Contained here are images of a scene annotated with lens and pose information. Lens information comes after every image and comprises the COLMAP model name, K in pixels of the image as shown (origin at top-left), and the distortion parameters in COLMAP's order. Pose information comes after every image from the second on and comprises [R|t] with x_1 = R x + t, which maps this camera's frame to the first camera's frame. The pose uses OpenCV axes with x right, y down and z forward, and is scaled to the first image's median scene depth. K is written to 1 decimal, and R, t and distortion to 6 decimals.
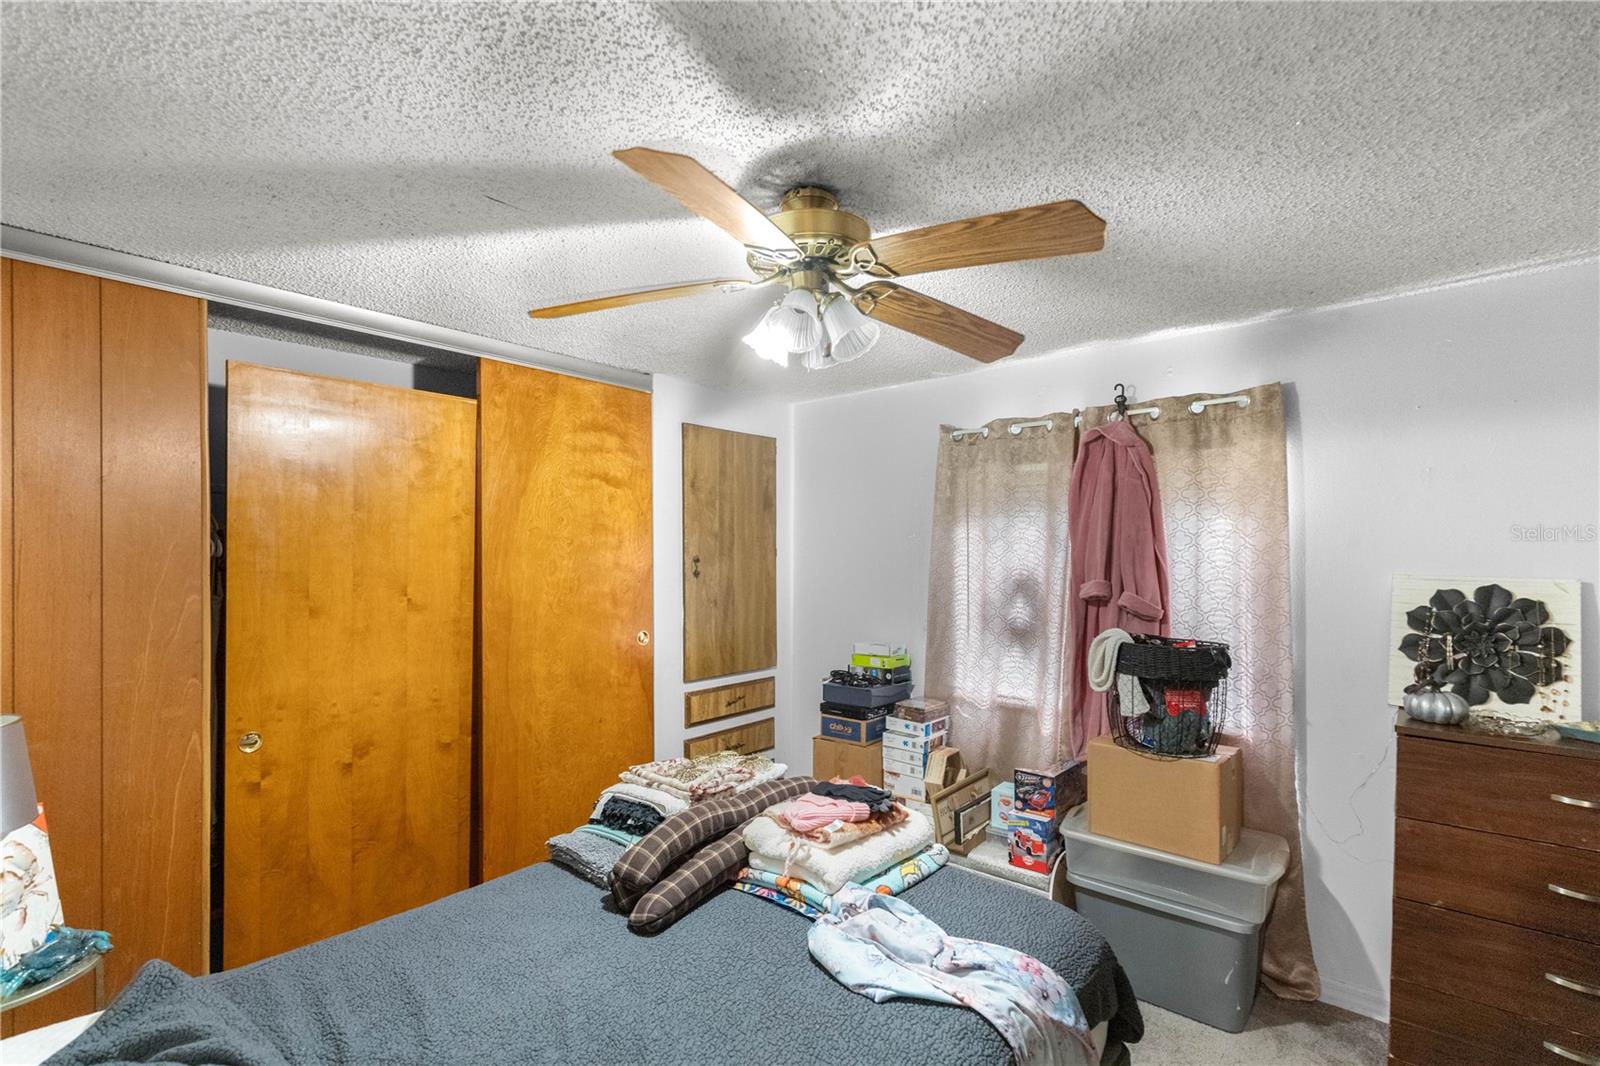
lens RADIAL K [[734.1, 0, 799.9], [0, 734.1, 552.9], [0, 0, 1]] dist [0.000797, -0.000217]
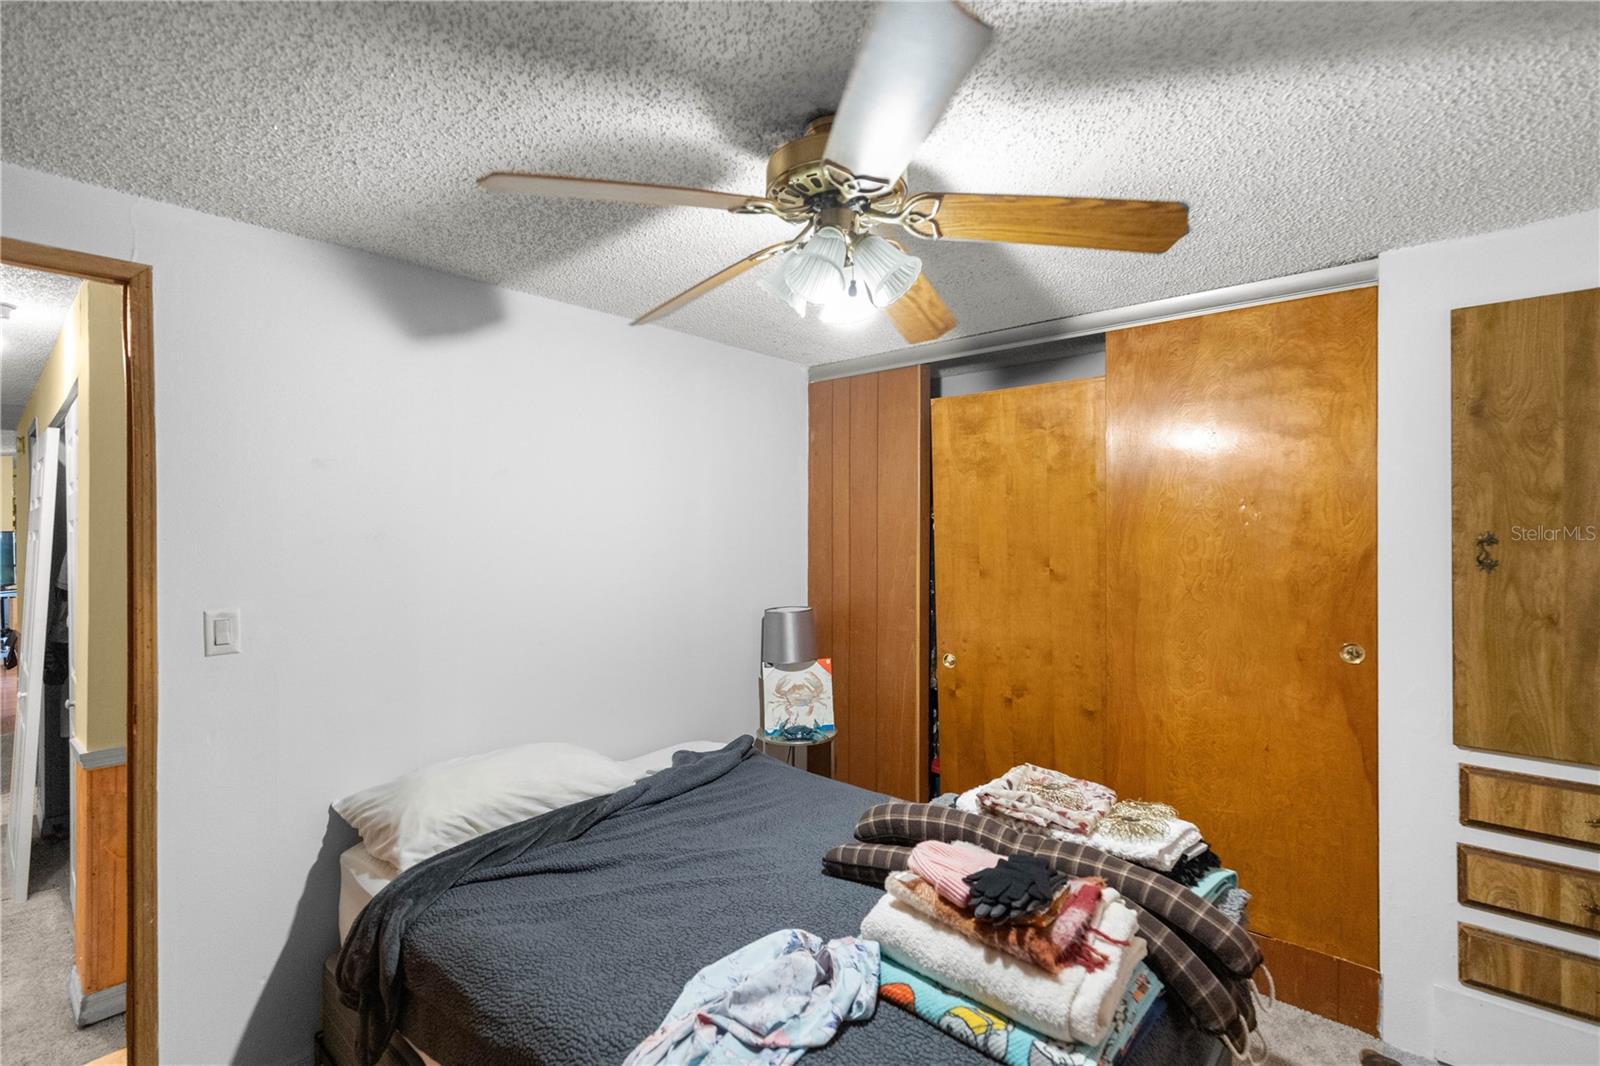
lens RADIAL K [[720.3, 0, 806.0], [0, 720.3, 528.5], [0, 0, 1]] dist [0.001475, 0.000357]
pose [[-0.007407, -0.004273, -0.999963, 0.560264], [-0.000197, 0.999991, -0.004272, 0.004441], [0.999973, 0.000165, -0.007407, 0.617766]]
